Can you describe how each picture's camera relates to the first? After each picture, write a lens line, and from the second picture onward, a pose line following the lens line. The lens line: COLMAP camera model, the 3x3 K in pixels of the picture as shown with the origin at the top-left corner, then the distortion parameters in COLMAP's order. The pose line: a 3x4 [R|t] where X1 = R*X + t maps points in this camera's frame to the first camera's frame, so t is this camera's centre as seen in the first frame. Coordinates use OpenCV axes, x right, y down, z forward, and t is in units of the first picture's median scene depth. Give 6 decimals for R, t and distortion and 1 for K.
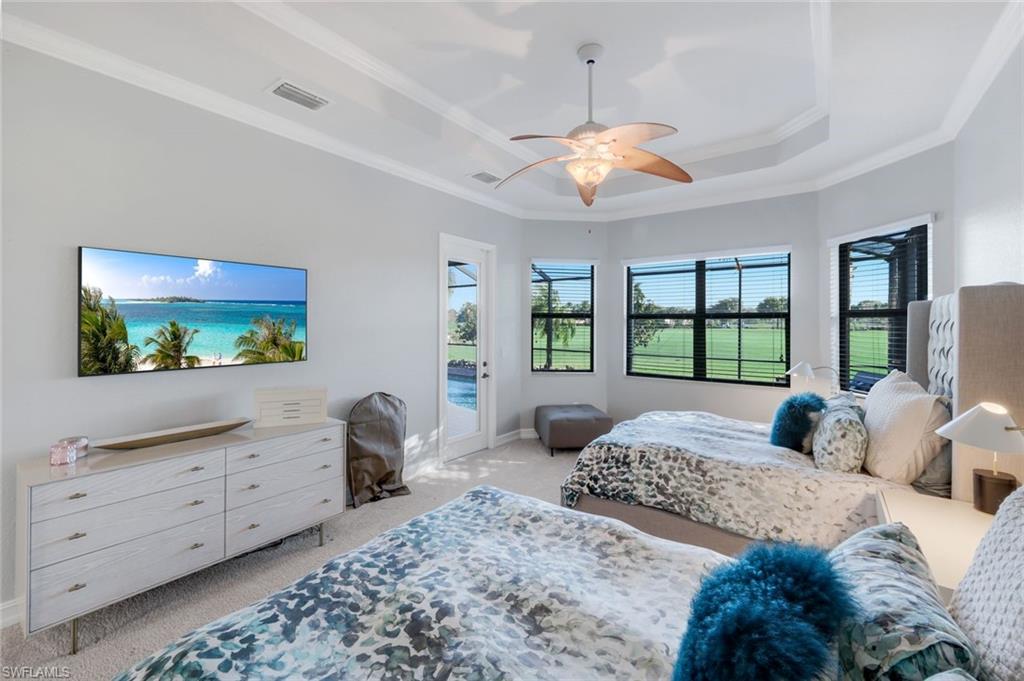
lens RADIAL K [[424.2, 0, 528.8], [0, 424.2, 320.1], [0, 0, 1]] dist [-0.009183, -0.000201]
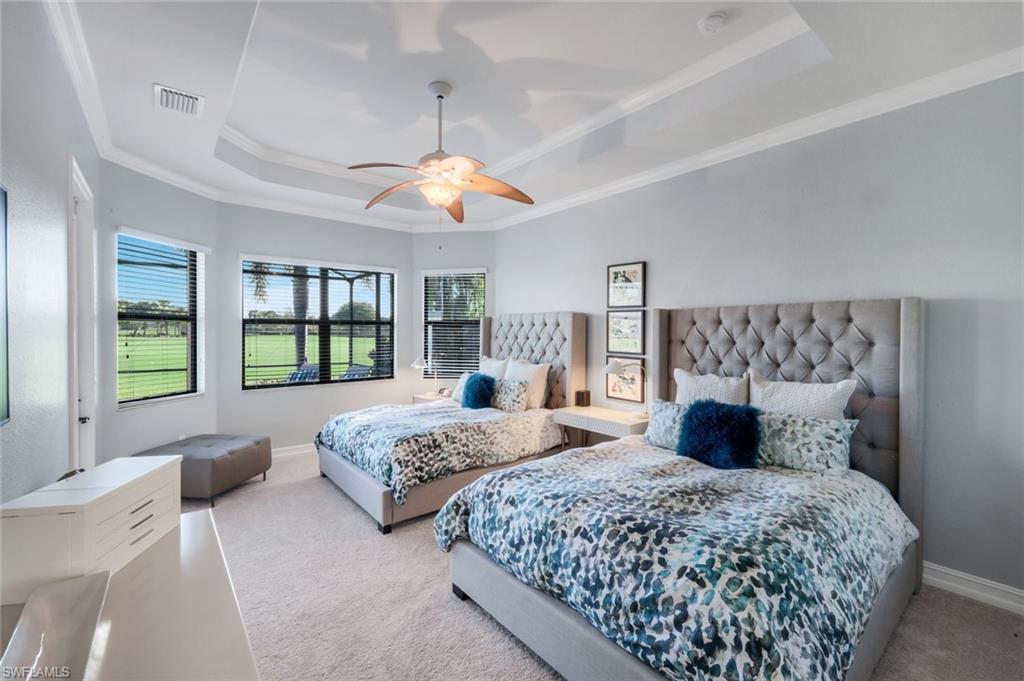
lens RADIAL K [[424.2, 0, 514.1], [0, 424.2, 337.3], [0, 0, 1]] dist [-0.009183, -0.000201]
pose [[0.252296, -0.016357, 0.967512, -0.862469], [-0.006425, 0.999807, 0.018579, 0.008011], [-0.967629, -0.010904, 0.252142, 0.491449]]
